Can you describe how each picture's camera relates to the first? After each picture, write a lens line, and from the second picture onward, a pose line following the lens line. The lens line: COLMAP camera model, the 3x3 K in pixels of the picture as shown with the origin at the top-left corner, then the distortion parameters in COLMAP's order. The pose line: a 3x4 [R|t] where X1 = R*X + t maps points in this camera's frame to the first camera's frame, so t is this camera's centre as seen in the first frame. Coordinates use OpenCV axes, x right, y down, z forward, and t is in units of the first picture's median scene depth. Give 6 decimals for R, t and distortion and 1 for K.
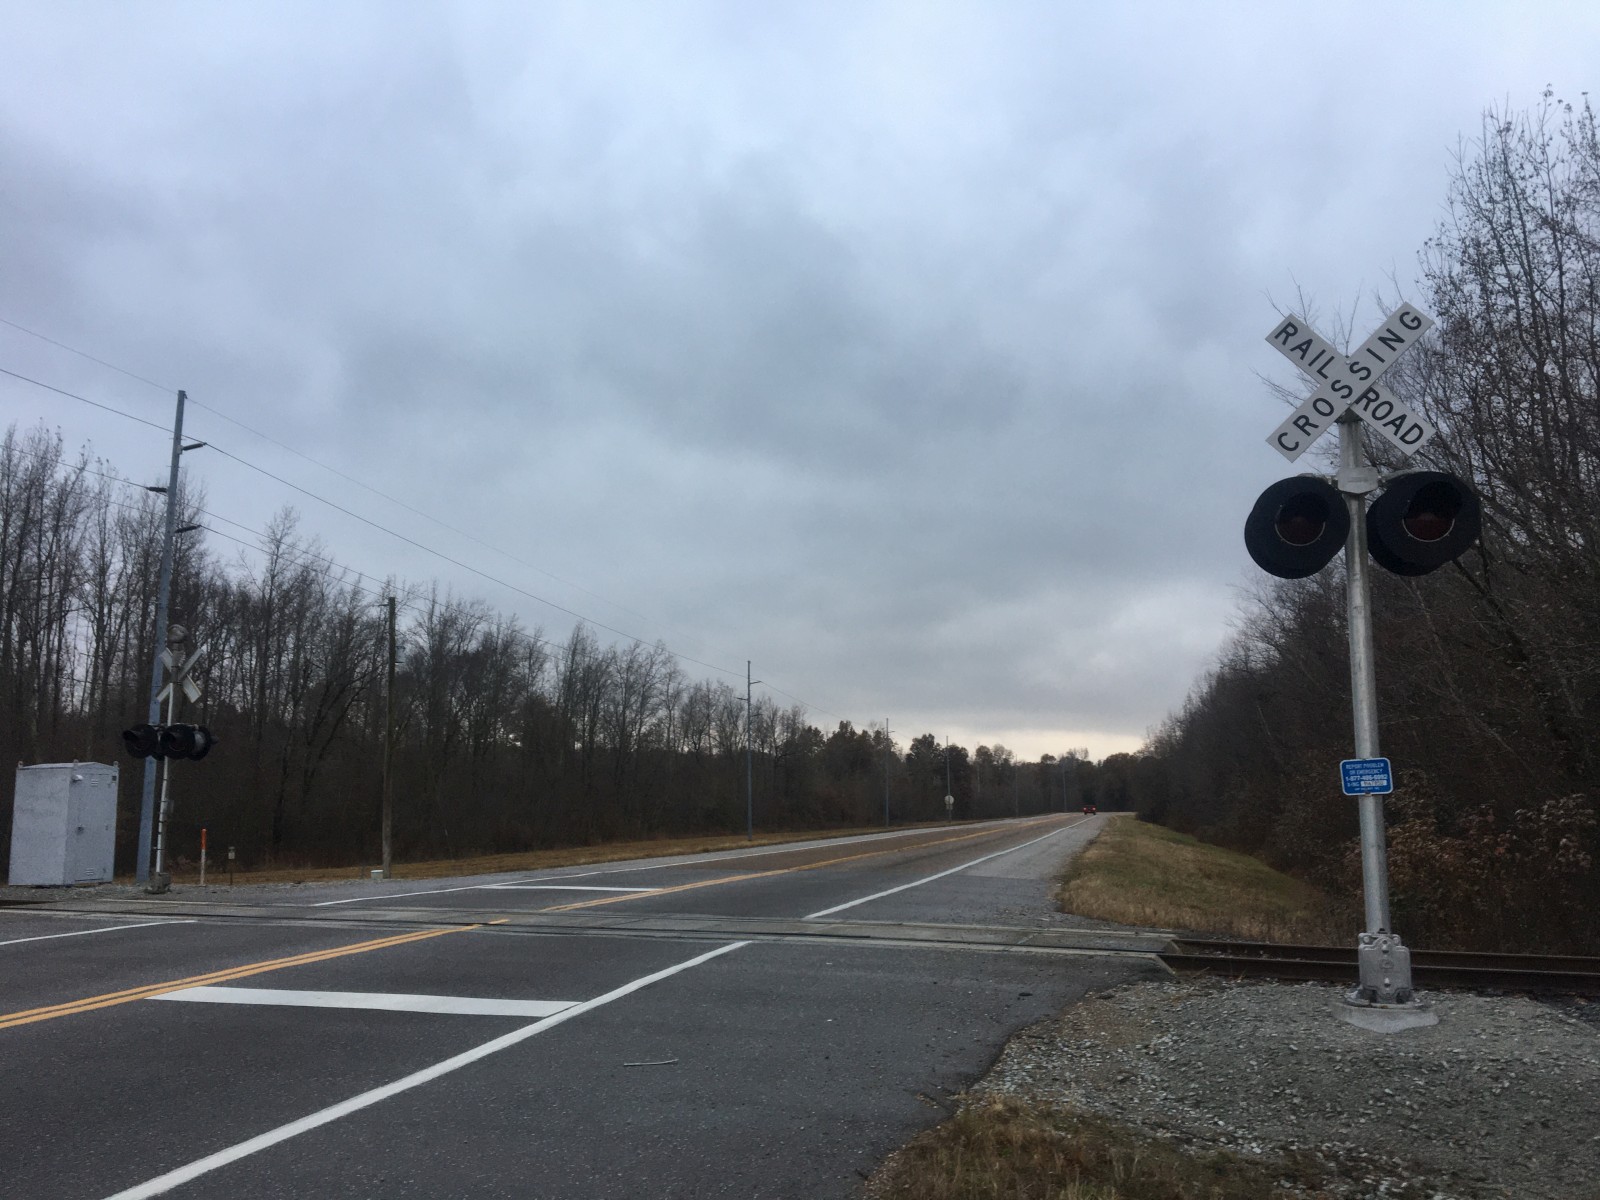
lens RADIAL K [[1324.1, 0, 773.4], [0, 1324.1, 601.3], [0, 0, 1]] dist [0.087309, -0.125505]
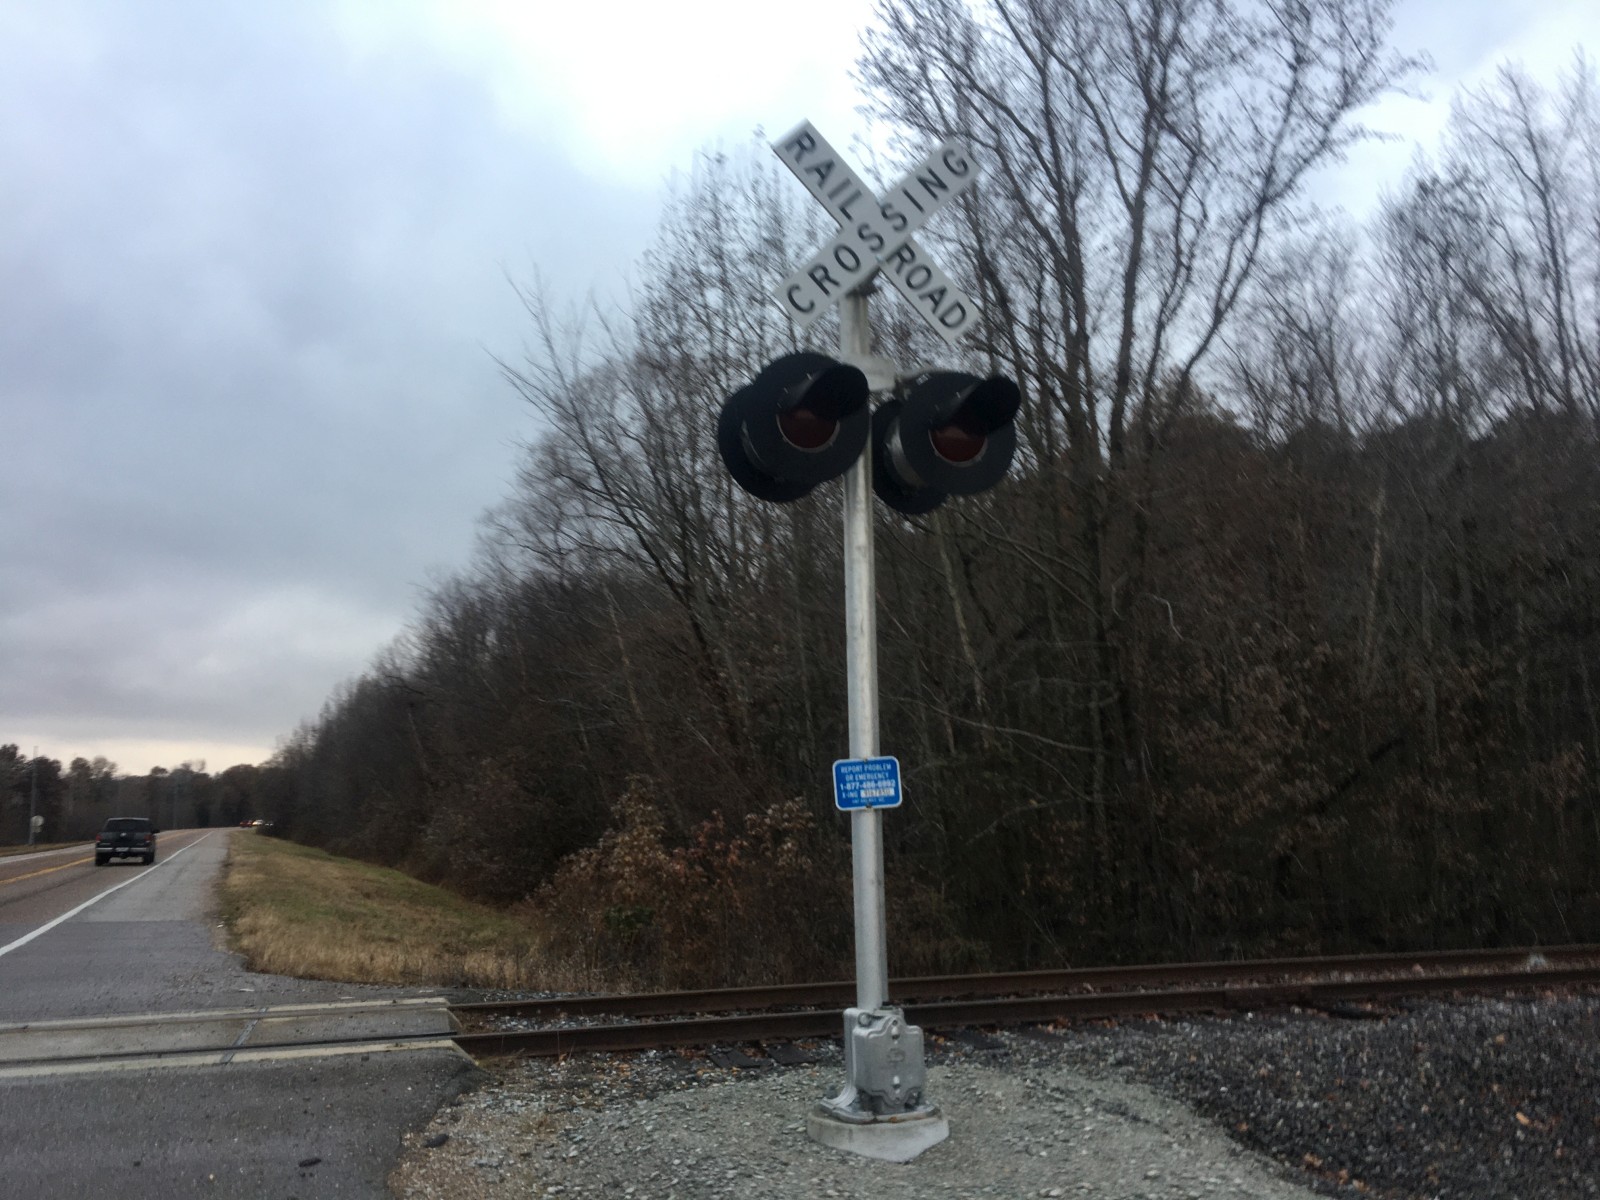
lens RADIAL K [[1317.9, 0, 783.7], [0, 1317.9, 589.8], [0, 0, 1]] dist [0.090975, -0.128815]
pose [[0.802843, 0.073672, 0.591621, -0.004378], [-0.063898, 0.997253, -0.037473, 0.016386], [-0.592756, -0.007718, 0.805345, 0.132508]]
